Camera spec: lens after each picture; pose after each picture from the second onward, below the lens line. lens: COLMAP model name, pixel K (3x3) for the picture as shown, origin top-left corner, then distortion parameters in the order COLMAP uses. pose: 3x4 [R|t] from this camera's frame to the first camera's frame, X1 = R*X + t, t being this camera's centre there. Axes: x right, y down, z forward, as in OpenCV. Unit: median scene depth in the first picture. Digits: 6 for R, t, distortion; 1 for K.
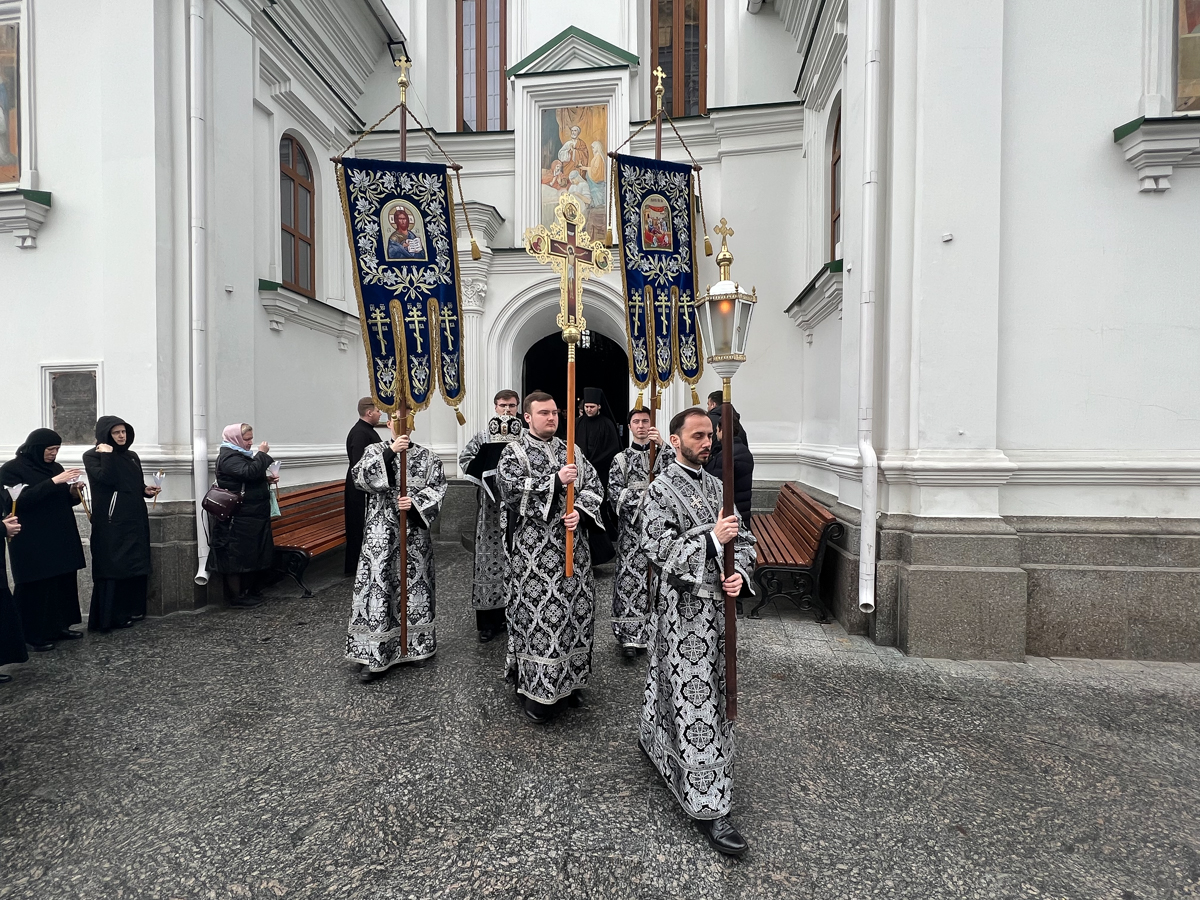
lens RADIAL K [[595.1, 0, 600.0], [0, 595.1, 450.0], [0, 0, 1]] dist [-0.002165, 0.001611]
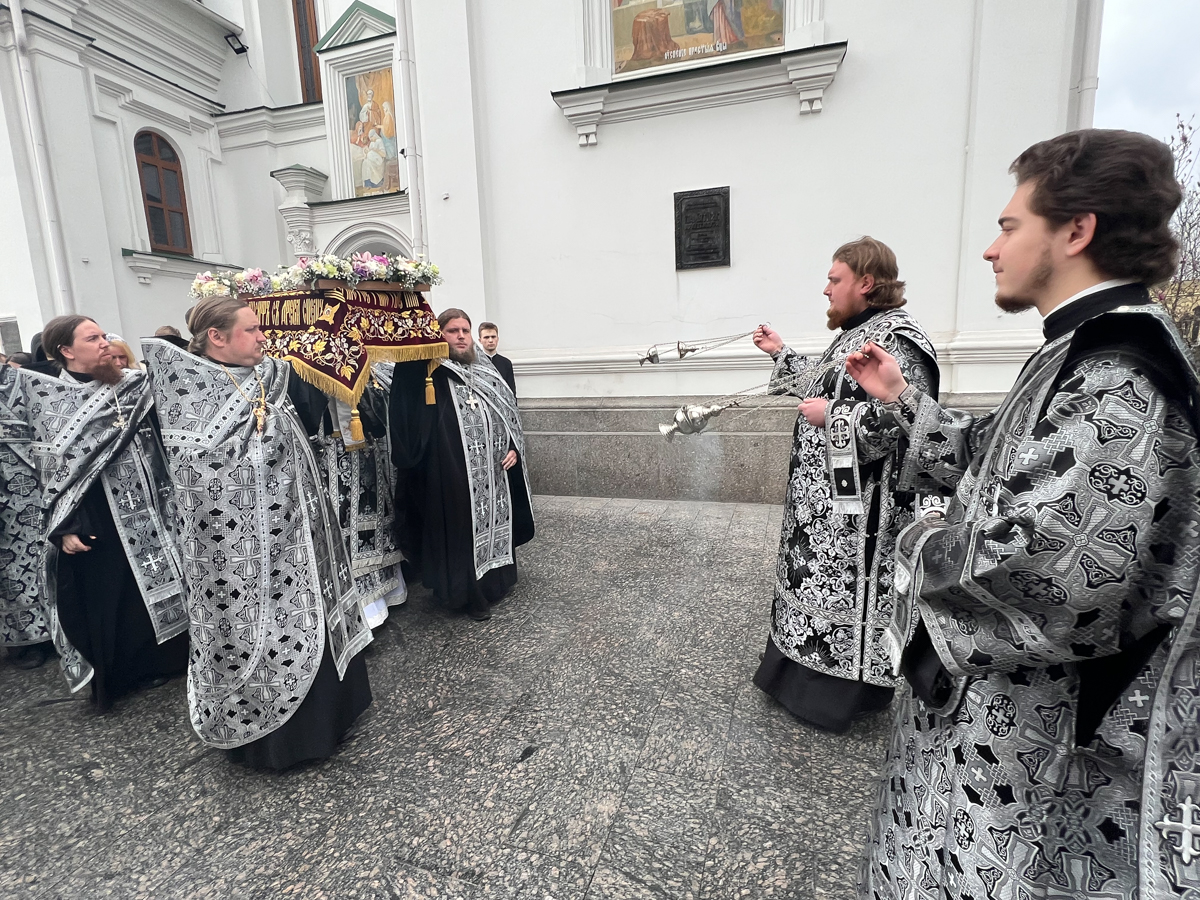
lens RADIAL K [[588.6, 0, 600.0], [0, 588.6, 450.0], [0, 0, 1]] dist [-0.000807, -0.000807]
pose [[0.982475, -0.005786, -0.186304, 1.050183], [0.033541, 0.988691, 0.146171, 0.032309], [0.183351, -0.149858, 0.971558, -0.304763]]
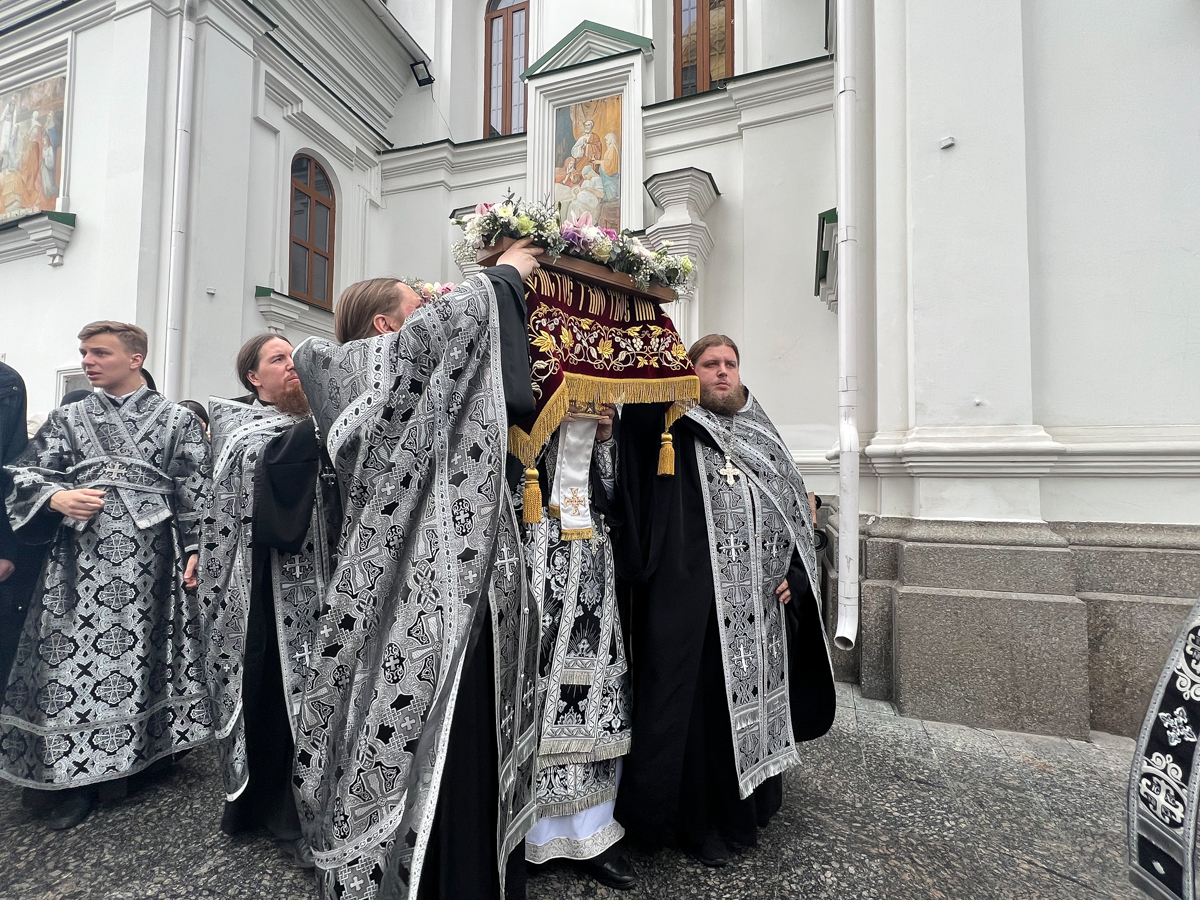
lens RADIAL K [[593.1, 0, 594.1], [0, 593.1, 448.5], [0, 0, 1]] dist [-0.002544, 0.000678]
pose [[0.976917, -0.004173, -0.213577, 0.275343], [-0.010462, 0.997675, -0.067346, 0.070705], [0.213361, 0.068026, 0.974602, 0.186681]]
